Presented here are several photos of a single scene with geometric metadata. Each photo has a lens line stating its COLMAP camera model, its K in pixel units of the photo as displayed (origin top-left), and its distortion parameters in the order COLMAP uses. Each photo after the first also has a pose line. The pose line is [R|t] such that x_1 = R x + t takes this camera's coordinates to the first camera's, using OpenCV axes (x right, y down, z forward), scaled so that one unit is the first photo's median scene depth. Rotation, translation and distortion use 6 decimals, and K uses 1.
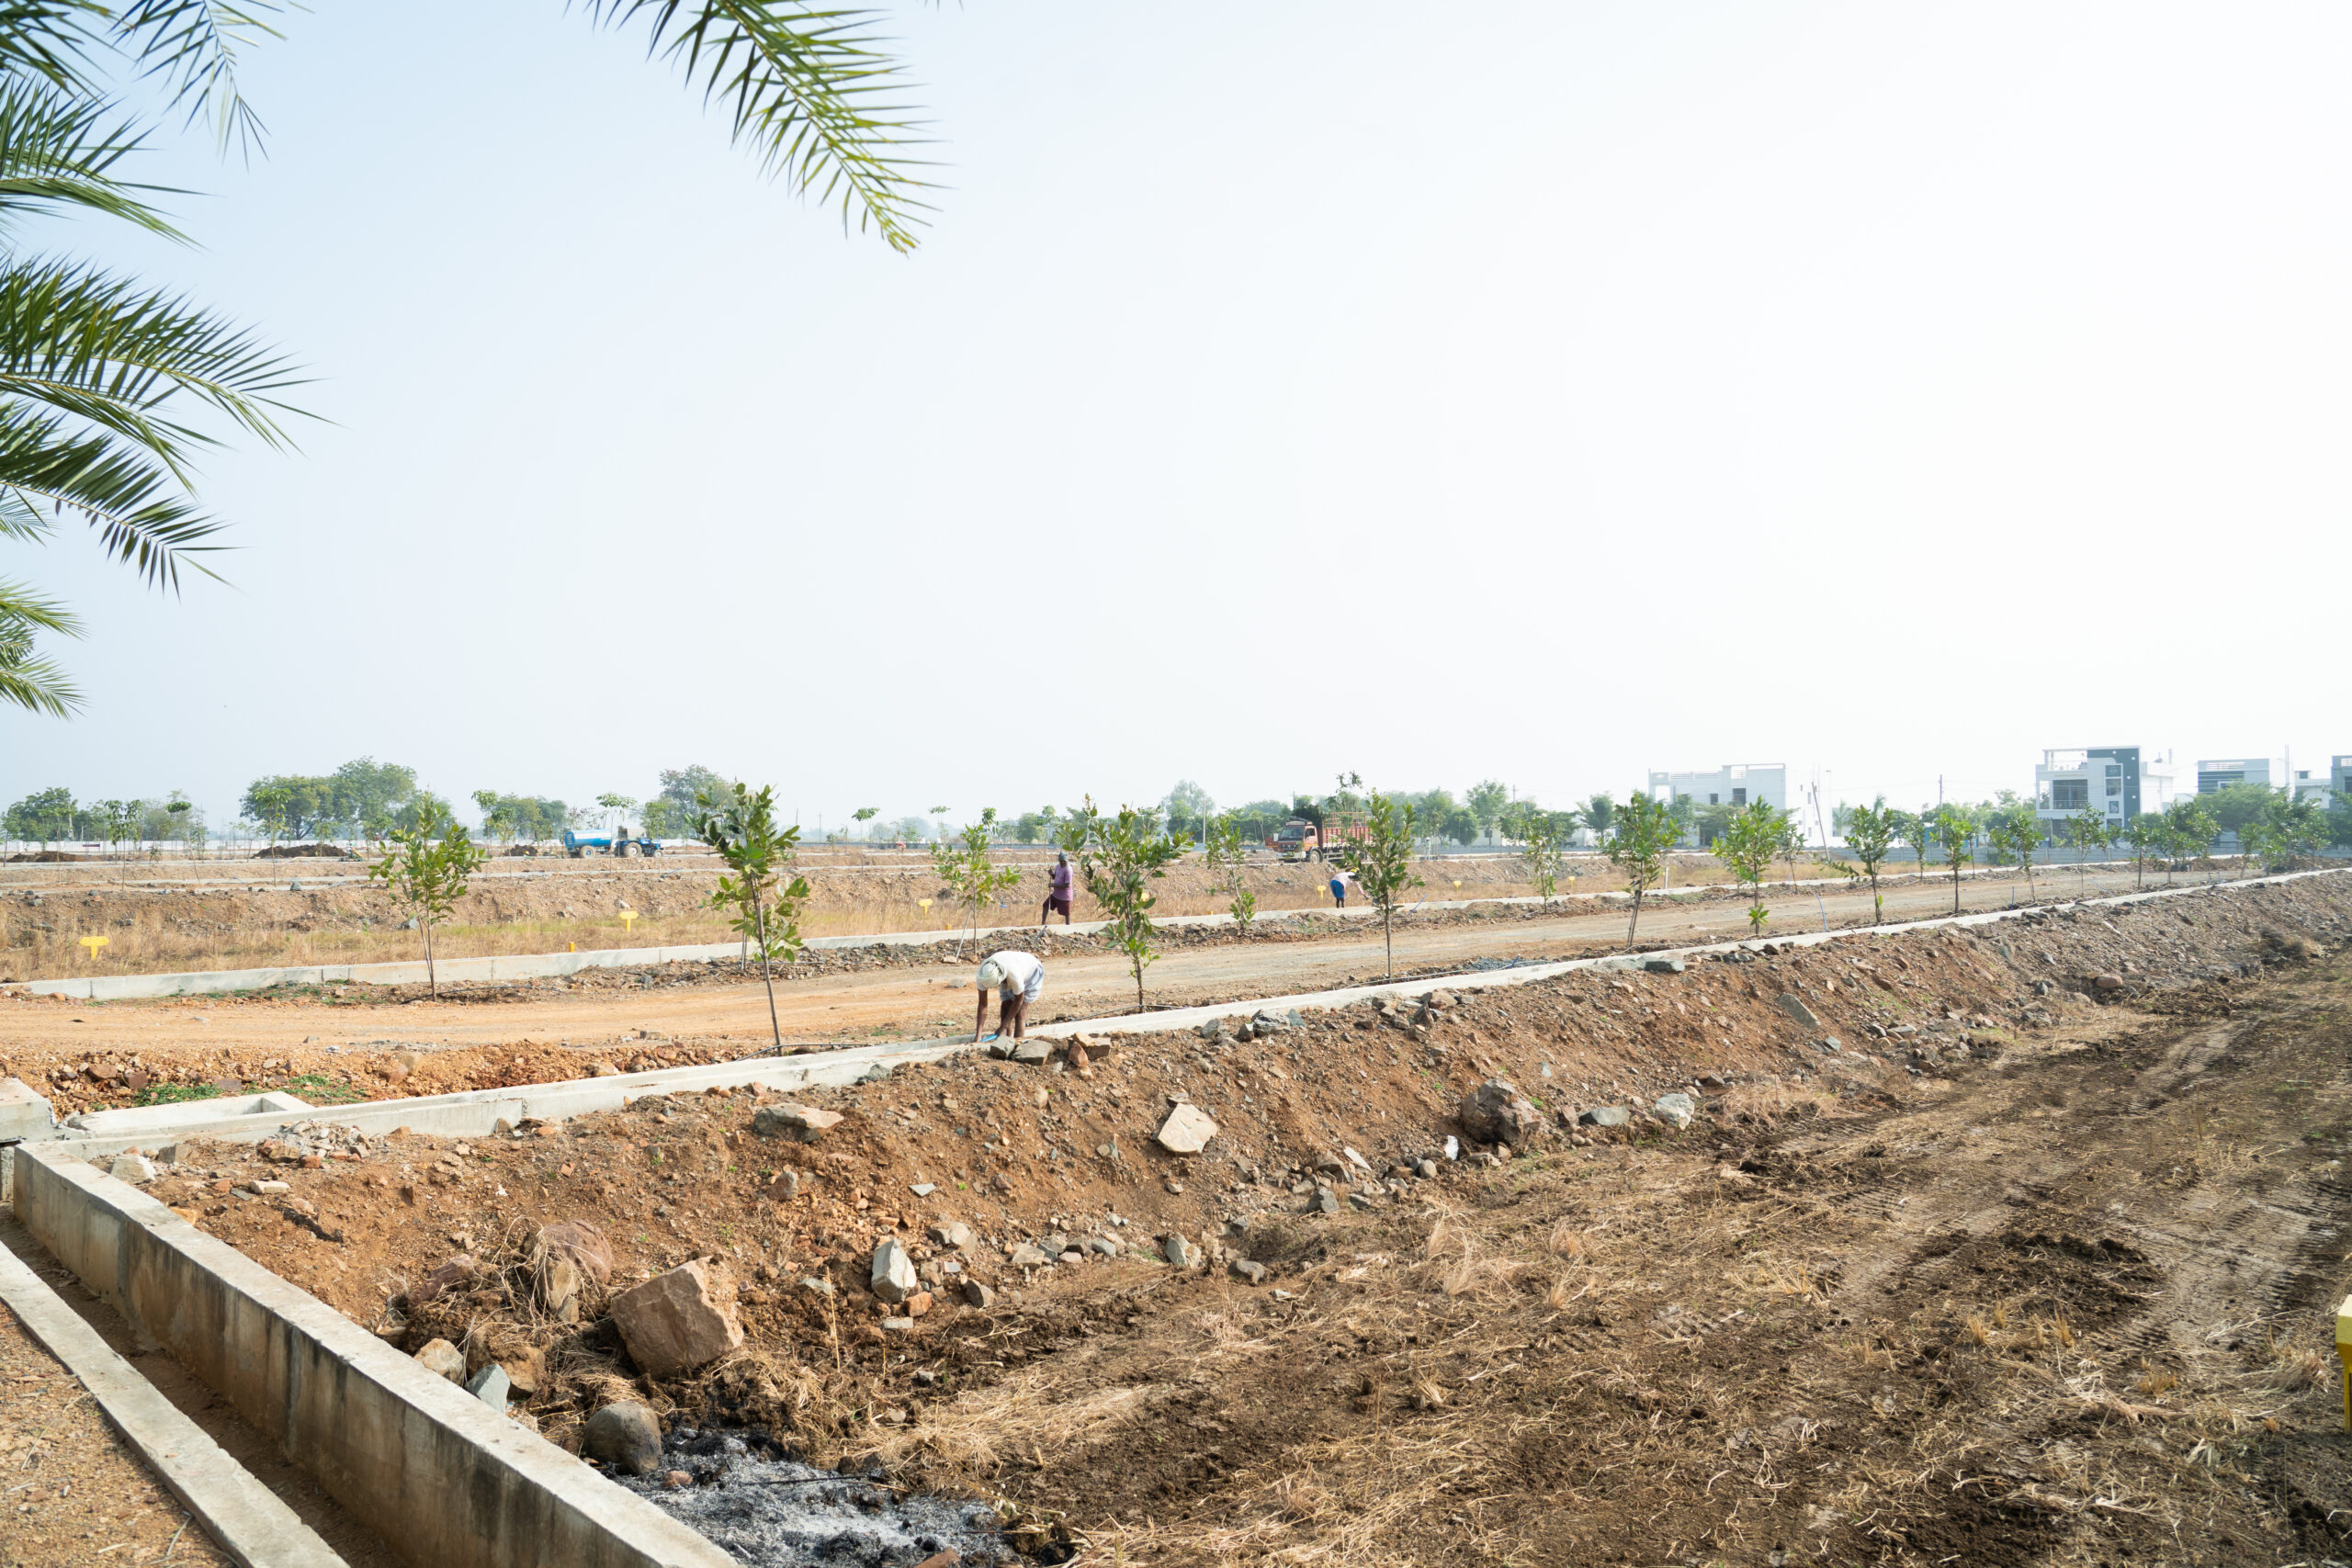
lens RADIAL K [[1609.8, 0, 1176.0], [0, 1609.8, 784.0], [0, 0, 1]] dist [-0.019721, 0.007914]
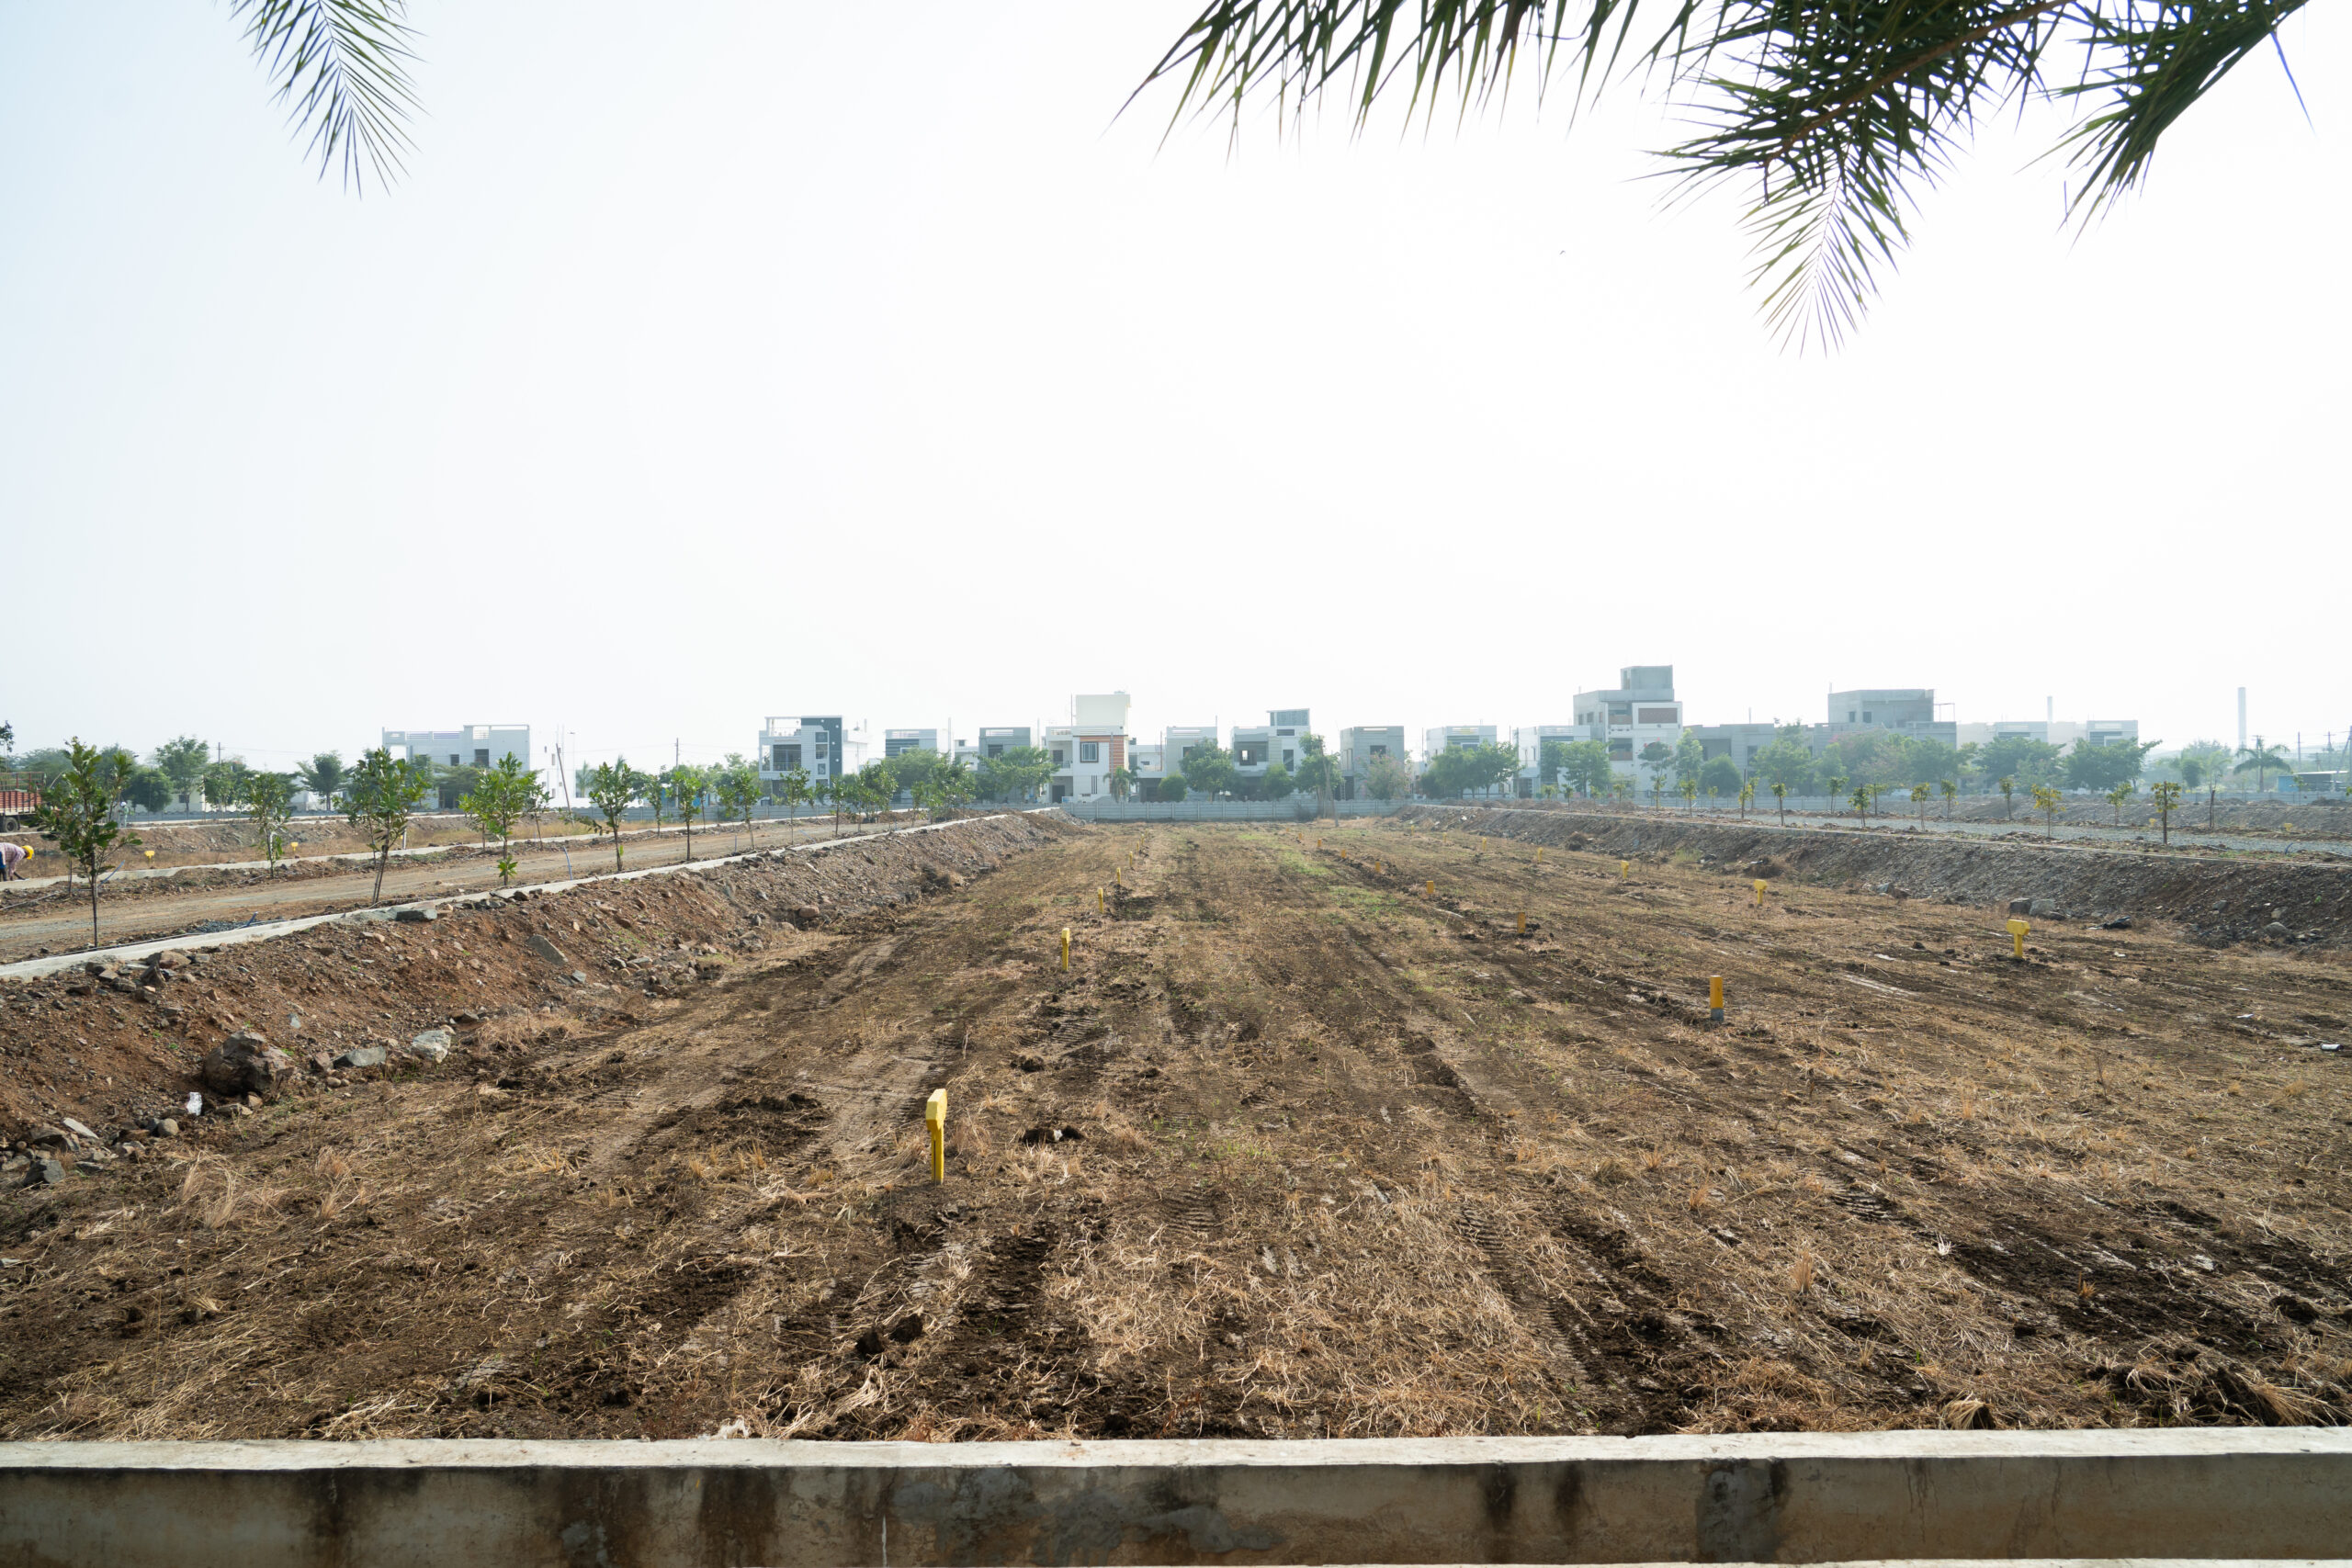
lens RADIAL K [[1609.8, 0, 1176.0], [0, 1609.8, 784.0], [0, 0, 1]] dist [-0.019721, 0.007914]
pose [[0.734388, -0.002676, 0.678724, -0.043371], [-0.013478, 0.999738, 0.018524, 0.005916], [-0.678596, -0.022752, 0.734160, -0.097618]]
